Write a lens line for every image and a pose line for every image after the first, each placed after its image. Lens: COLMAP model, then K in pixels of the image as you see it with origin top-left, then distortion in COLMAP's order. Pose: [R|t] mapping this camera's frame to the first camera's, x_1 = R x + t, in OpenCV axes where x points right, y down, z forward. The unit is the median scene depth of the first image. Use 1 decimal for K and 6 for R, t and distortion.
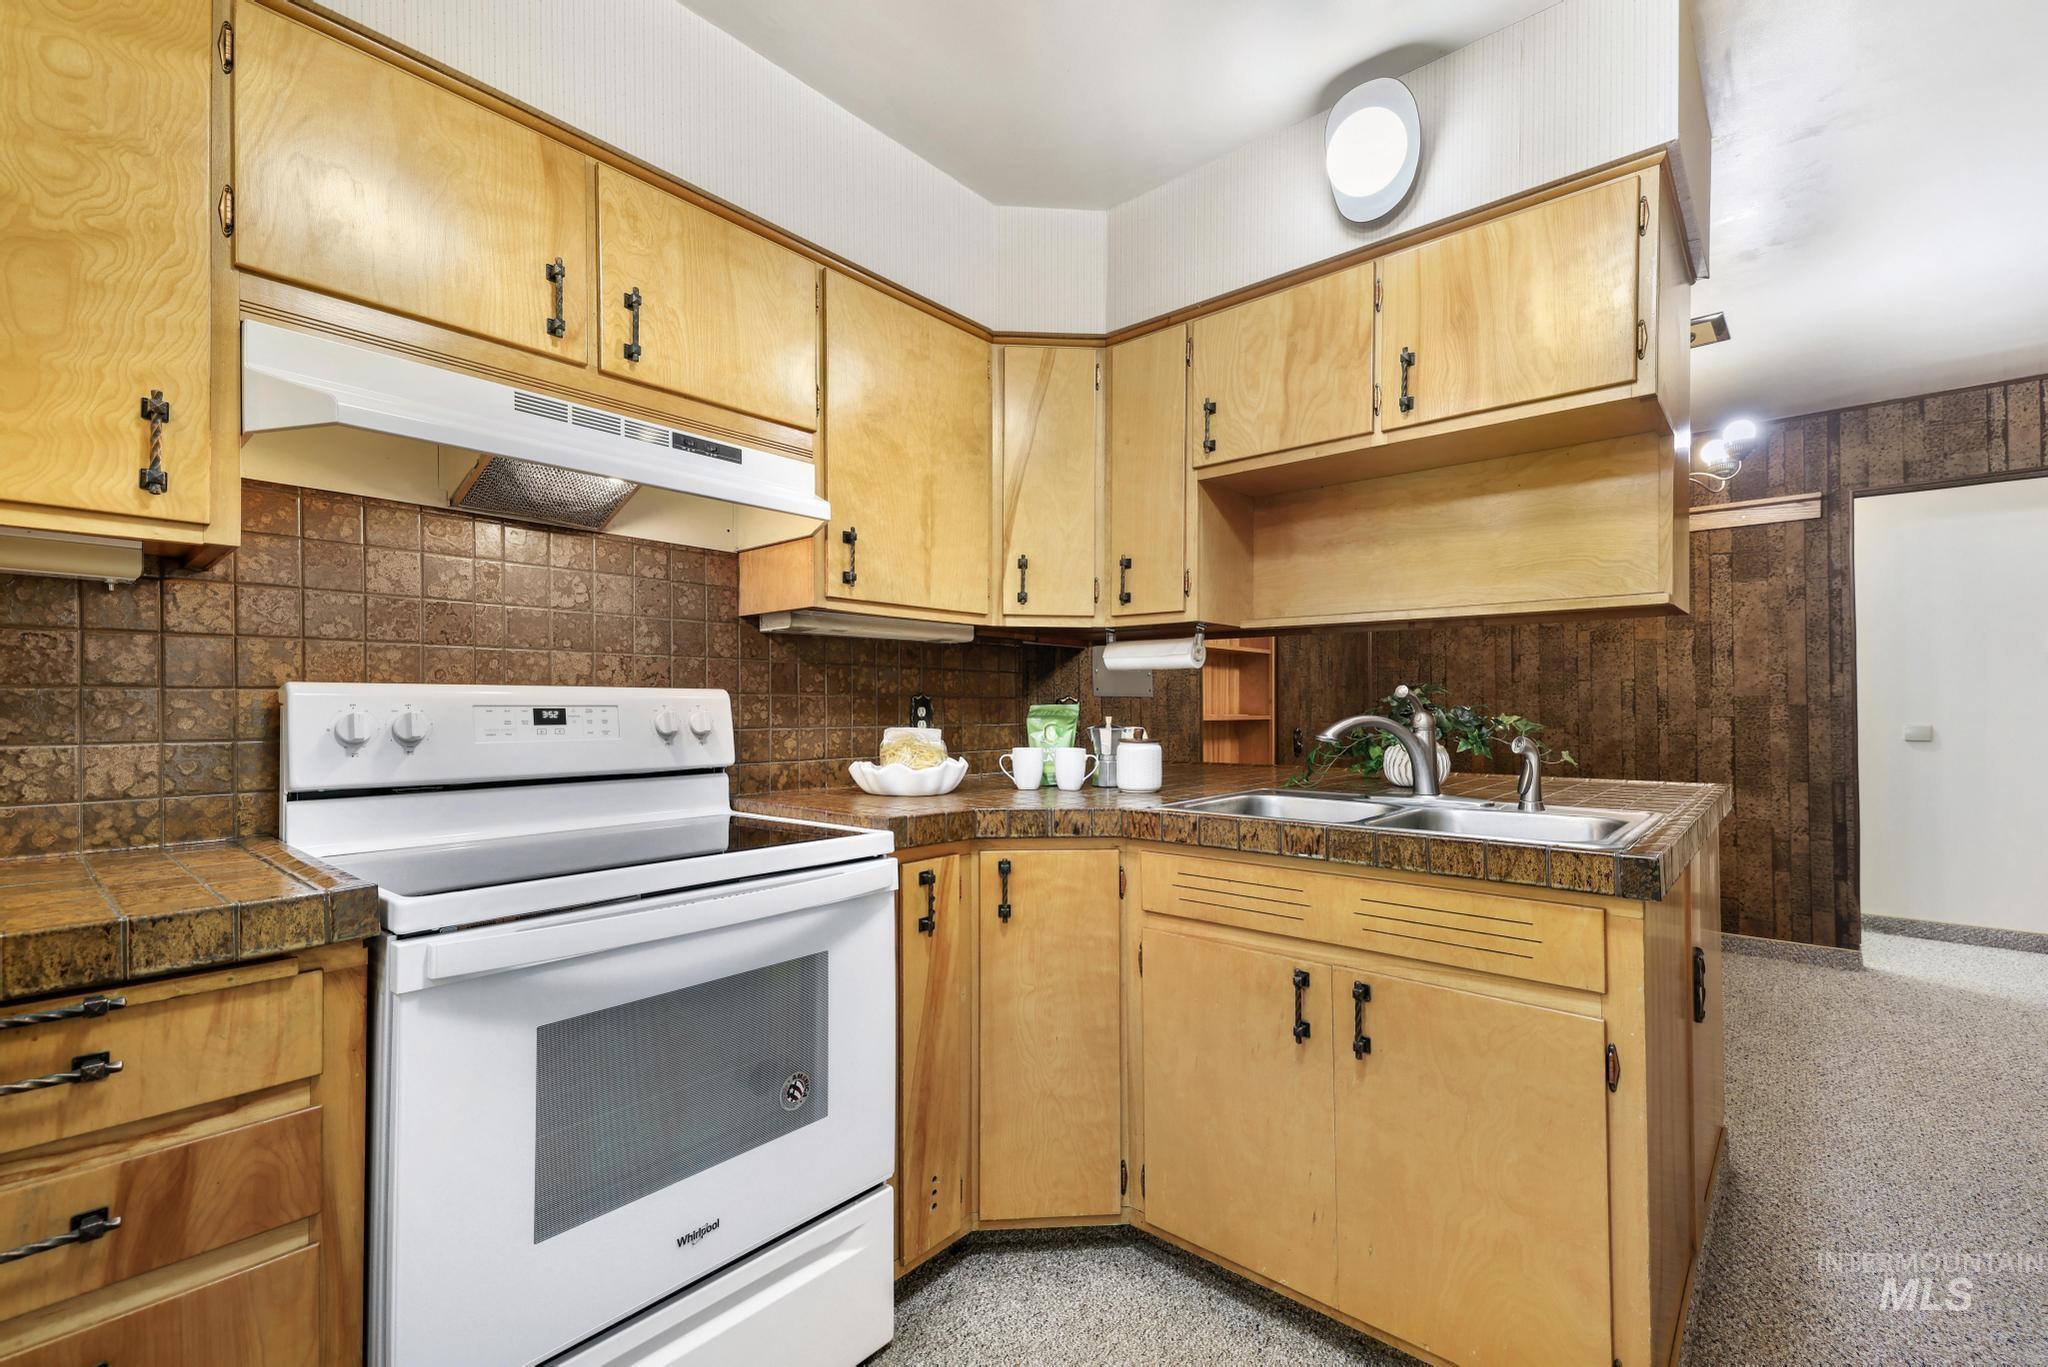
lens RADIAL K [[885.0, 0, 1010.8], [0, 885.0, 699.2], [0, 0, 1]] dist [0.009707, -0.004603]
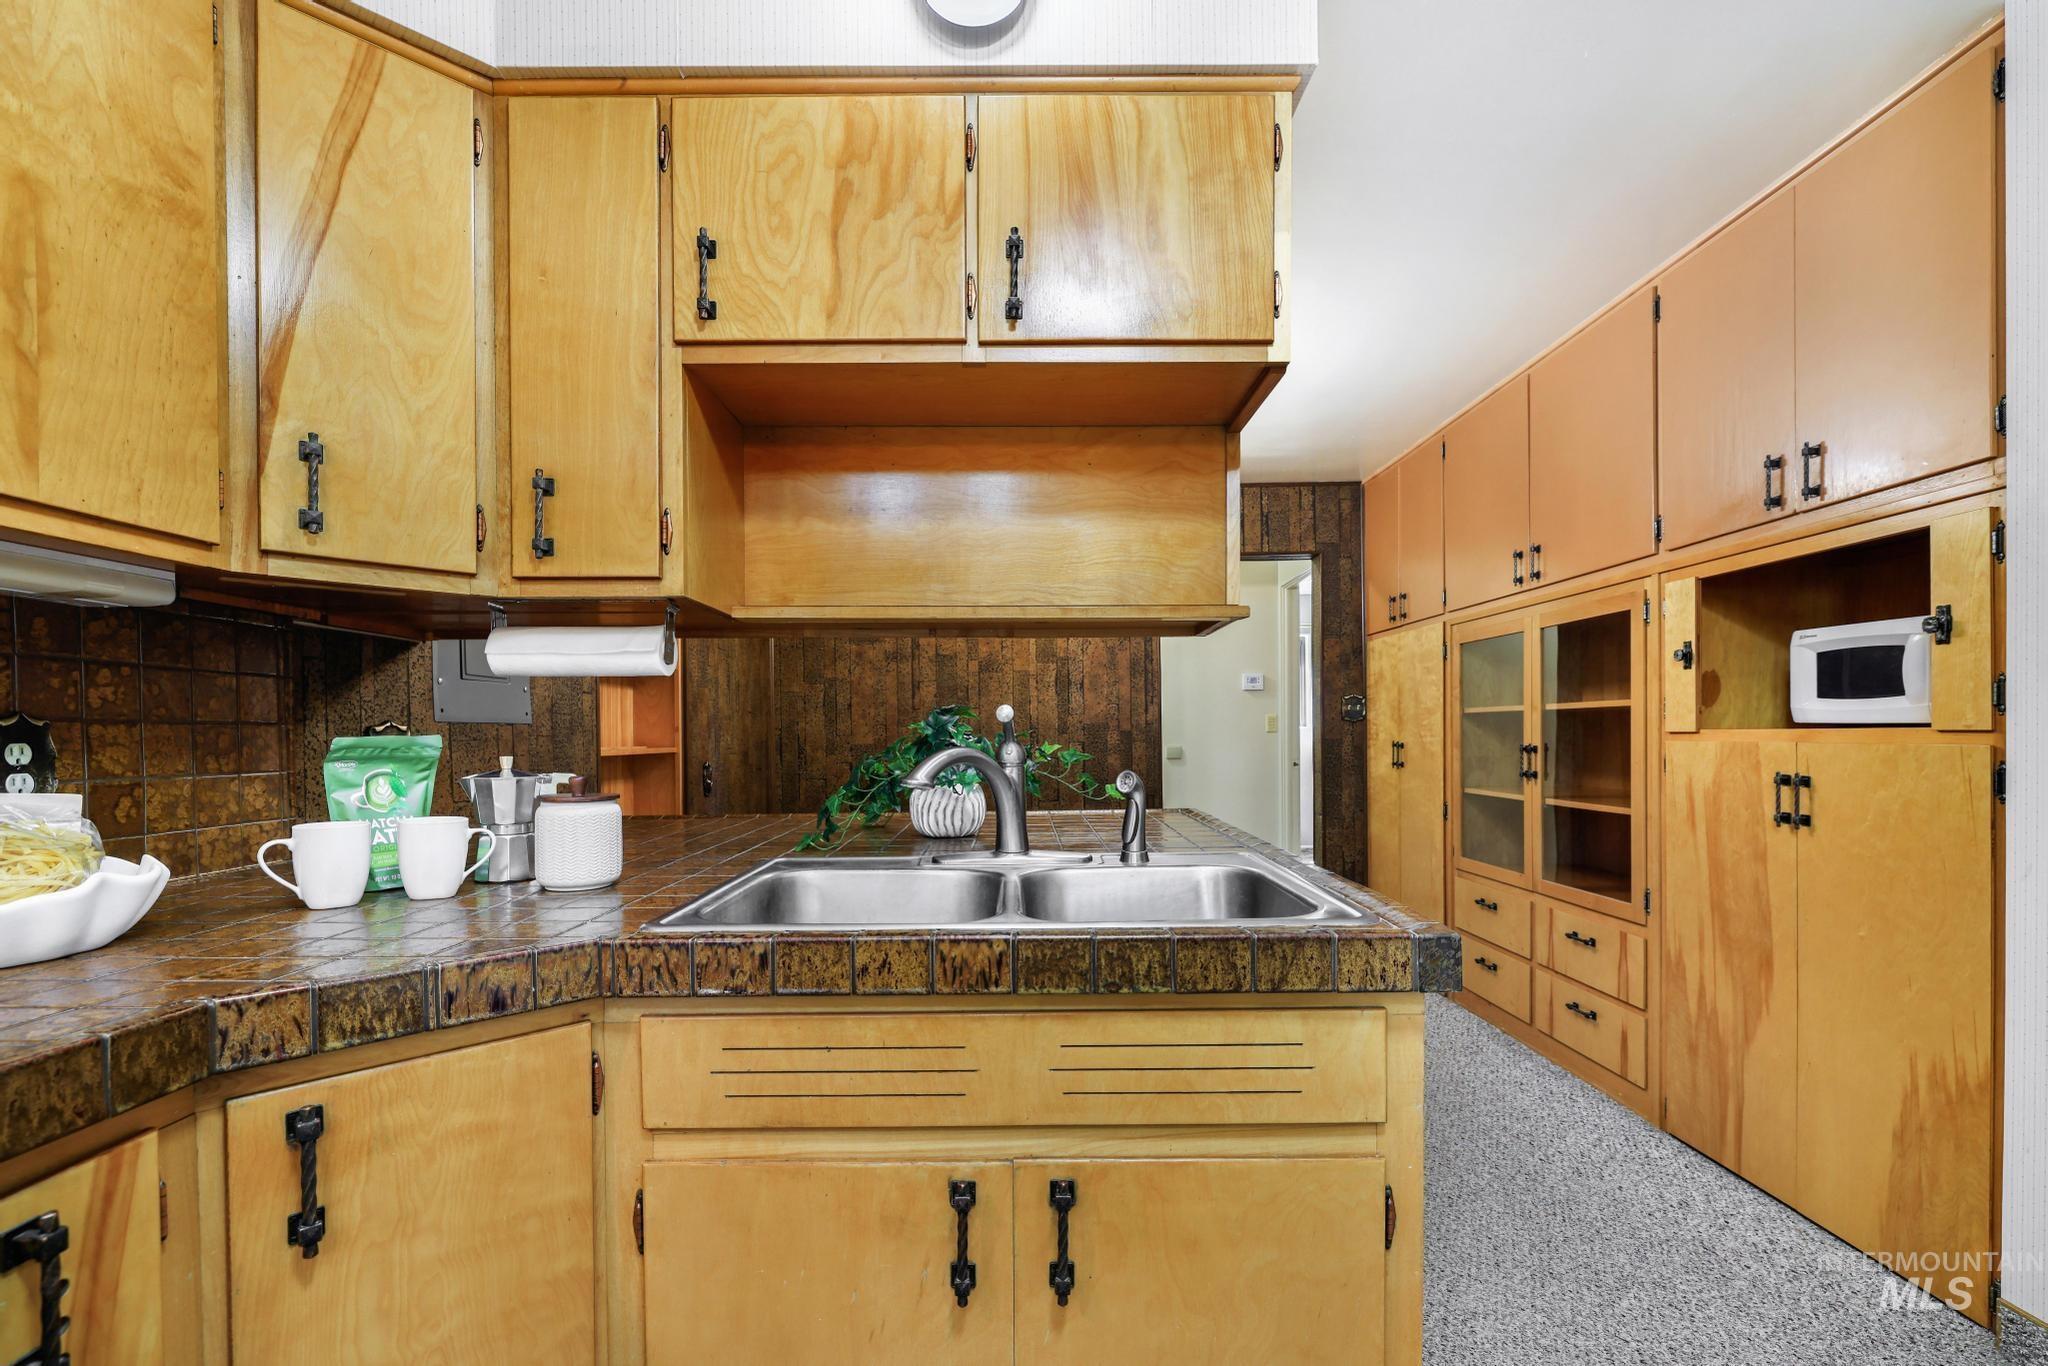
lens RADIAL K [[885.0, 0, 1000.5], [0, 885.0, 740.5], [0, 0, 1]] dist [0.009707, -0.004603]
pose [[0.748071, -0.011437, 0.663520, -0.032483], [0.001831, 0.999883, 0.015171, 0.001573], [-0.663616, -0.010134, 0.748005, 0.399066]]
